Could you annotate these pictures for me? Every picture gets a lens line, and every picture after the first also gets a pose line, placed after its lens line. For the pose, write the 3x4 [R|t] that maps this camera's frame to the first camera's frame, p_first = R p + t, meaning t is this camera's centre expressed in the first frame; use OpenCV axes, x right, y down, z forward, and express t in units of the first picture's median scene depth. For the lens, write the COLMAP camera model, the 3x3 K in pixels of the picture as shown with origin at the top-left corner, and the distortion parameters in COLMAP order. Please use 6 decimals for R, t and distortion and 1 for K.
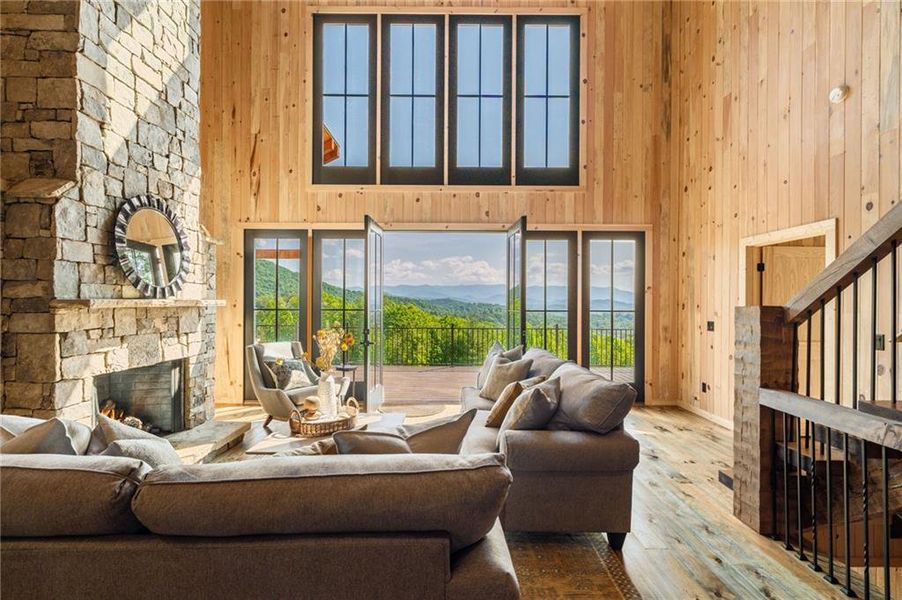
lens RADIAL K [[408.8, 0, 451.5], [0, 408.8, 301.3], [0, 0, 1]] dist [0.001896, 0.000944]
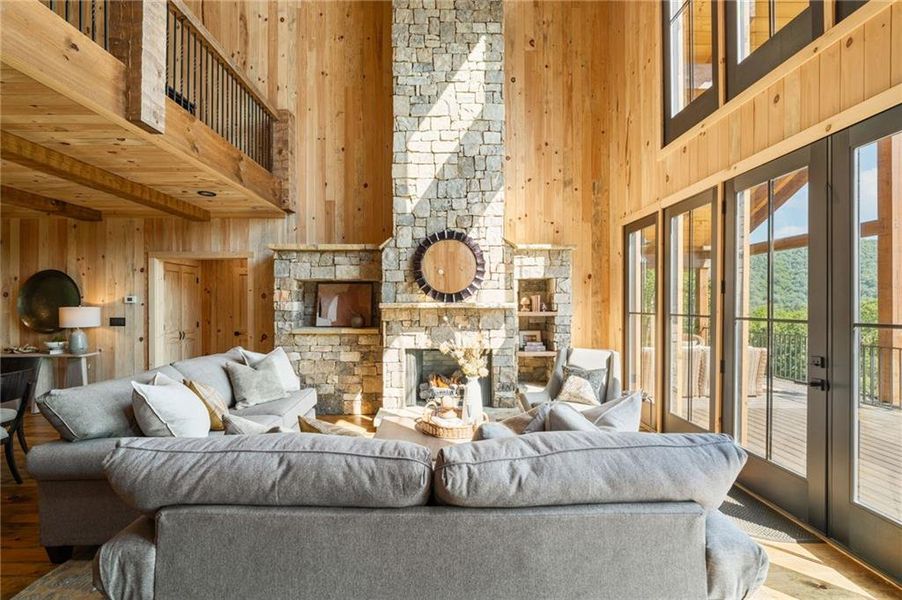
lens RADIAL K [[408.8, 0, 451.4], [0, 408.8, 302.3], [0, 0, 1]] dist [0.001896, 0.000944]
pose [[-0.000375, -0.006030, -0.999982, 0.735221], [0.001451, 0.999981, -0.006030, 0.002378], [0.999999, -0.001454, -0.000367, 1.078923]]
